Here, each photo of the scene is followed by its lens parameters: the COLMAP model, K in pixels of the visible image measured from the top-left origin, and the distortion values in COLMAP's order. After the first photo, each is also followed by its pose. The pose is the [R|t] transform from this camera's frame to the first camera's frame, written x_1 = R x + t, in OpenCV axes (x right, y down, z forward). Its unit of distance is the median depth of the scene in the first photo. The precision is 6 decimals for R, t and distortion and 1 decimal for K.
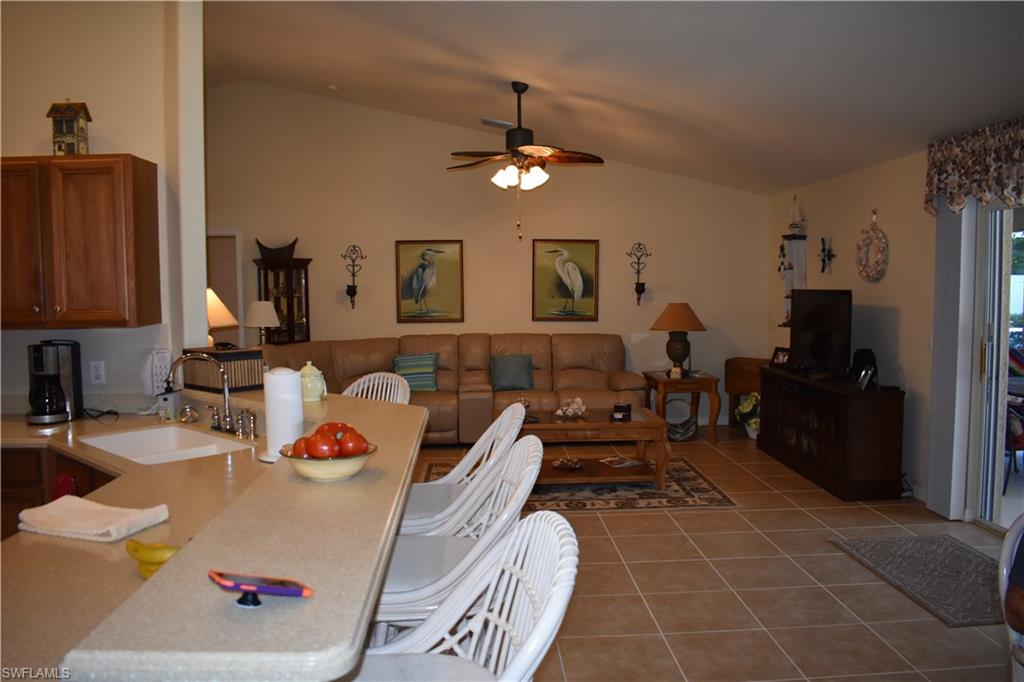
lens RADIAL K [[807.0, 0, 509.3], [0, 807.0, 337.5], [0, 0, 1]] dist [-0.097957, 0.021106]
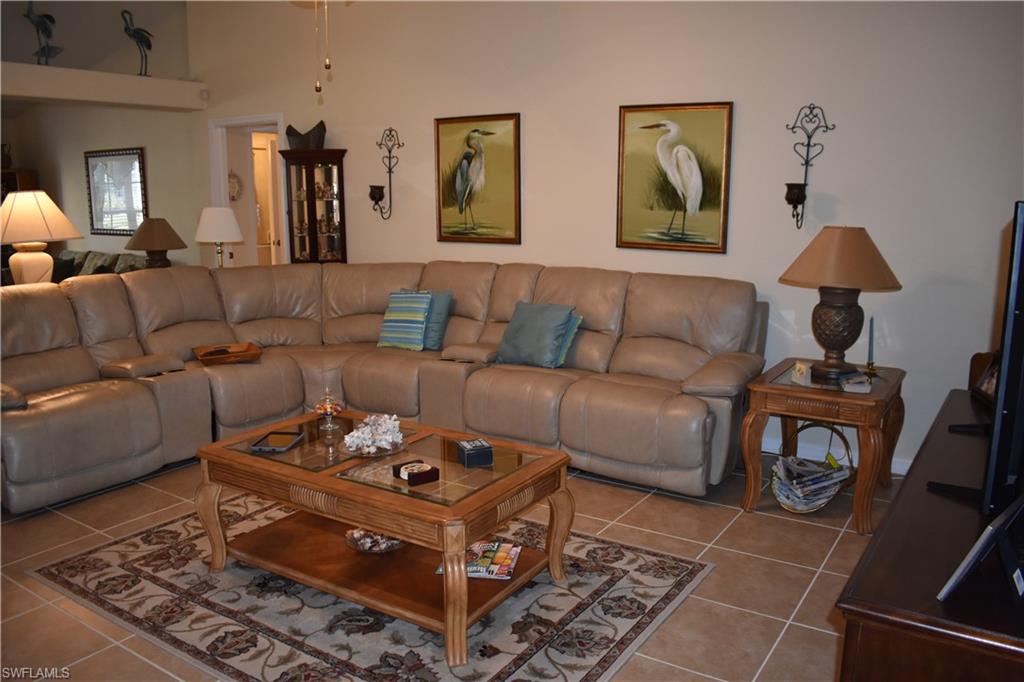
lens RADIAL K [[807.0, 0, 520.1], [0, 807.0, 318.7], [0, 0, 1]] dist [-0.097957, 0.021106]
pose [[0.803278, 0.100693, -0.587031, 0.326477], [-0.037818, 0.992240, 0.118450, -0.036386], [0.594403, -0.072948, 0.800852, 0.488979]]
